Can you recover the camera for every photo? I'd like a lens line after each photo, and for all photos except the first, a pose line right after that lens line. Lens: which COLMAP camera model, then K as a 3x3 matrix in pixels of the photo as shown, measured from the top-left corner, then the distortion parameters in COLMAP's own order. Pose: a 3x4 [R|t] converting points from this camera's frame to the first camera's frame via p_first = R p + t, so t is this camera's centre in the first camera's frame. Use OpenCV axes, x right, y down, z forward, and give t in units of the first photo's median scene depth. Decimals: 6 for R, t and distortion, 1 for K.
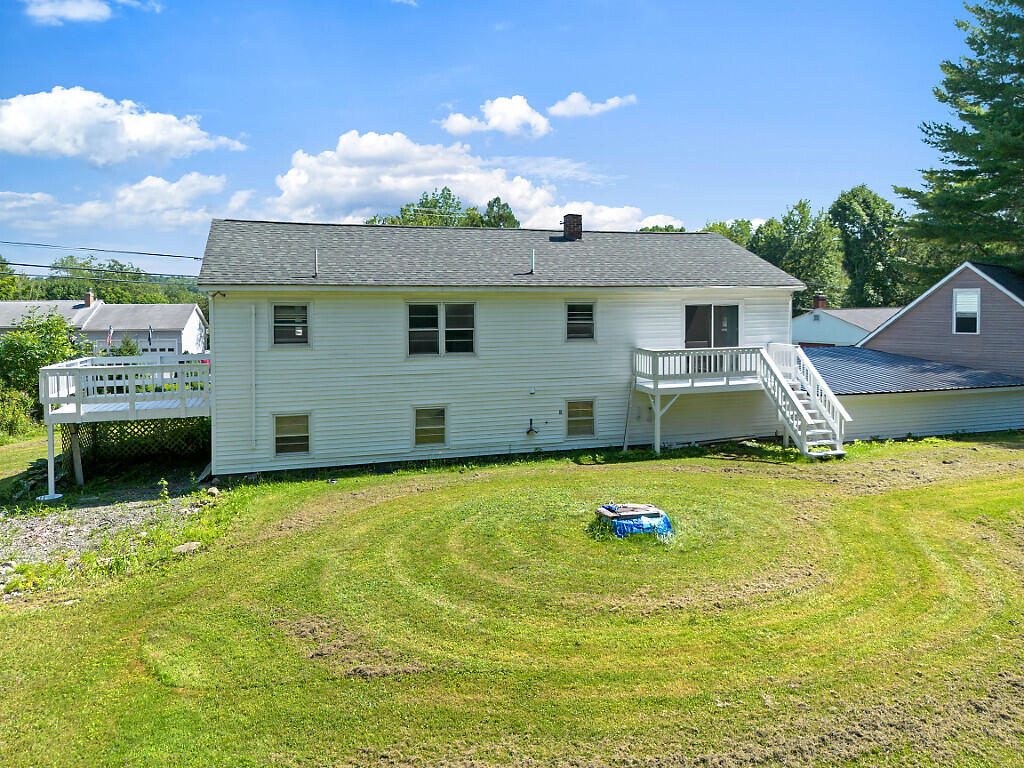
lens RADIAL K [[729.5, 0, 512.0], [0, 729.5, 384.0], [0, 0, 1]] dist [-0.001526, -0.001881]
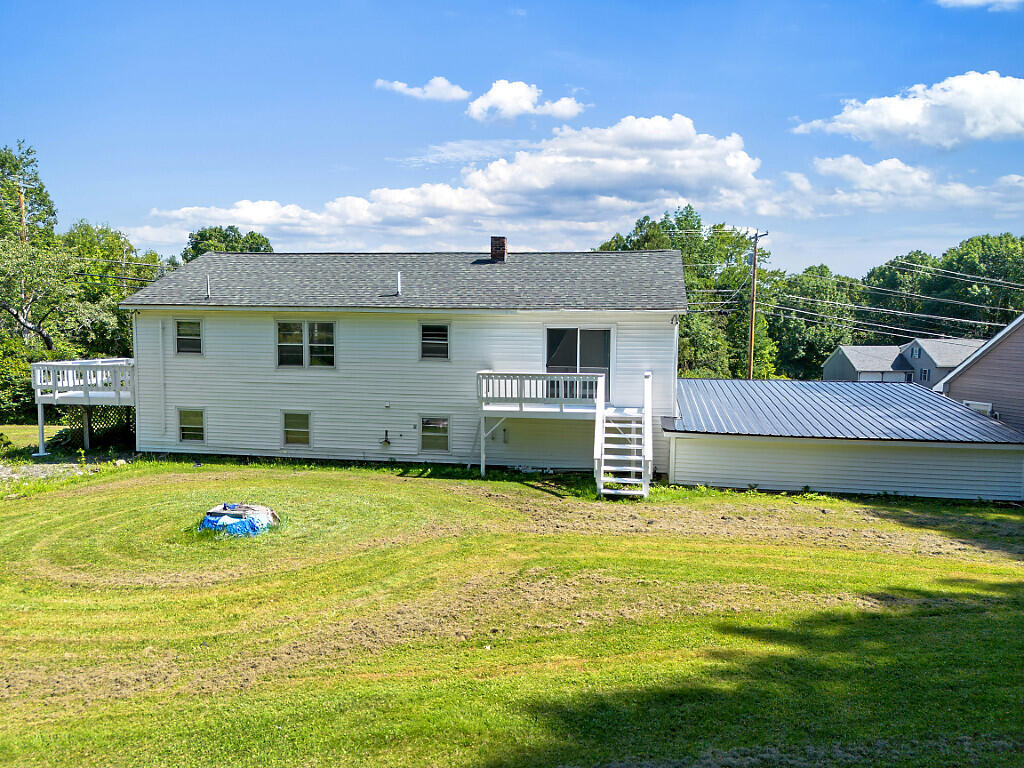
lens RADIAL K [[709.1, 0, 512.2], [0, 709.1, 410.7], [0, 0, 1]] dist [-0.043817, -0.002406]
pose [[0.907376, 0.071718, -0.414156, 0.628266], [-0.063840, 0.997419, 0.032853, -0.027612], [0.415443, -0.003370, 0.909613, 0.124149]]
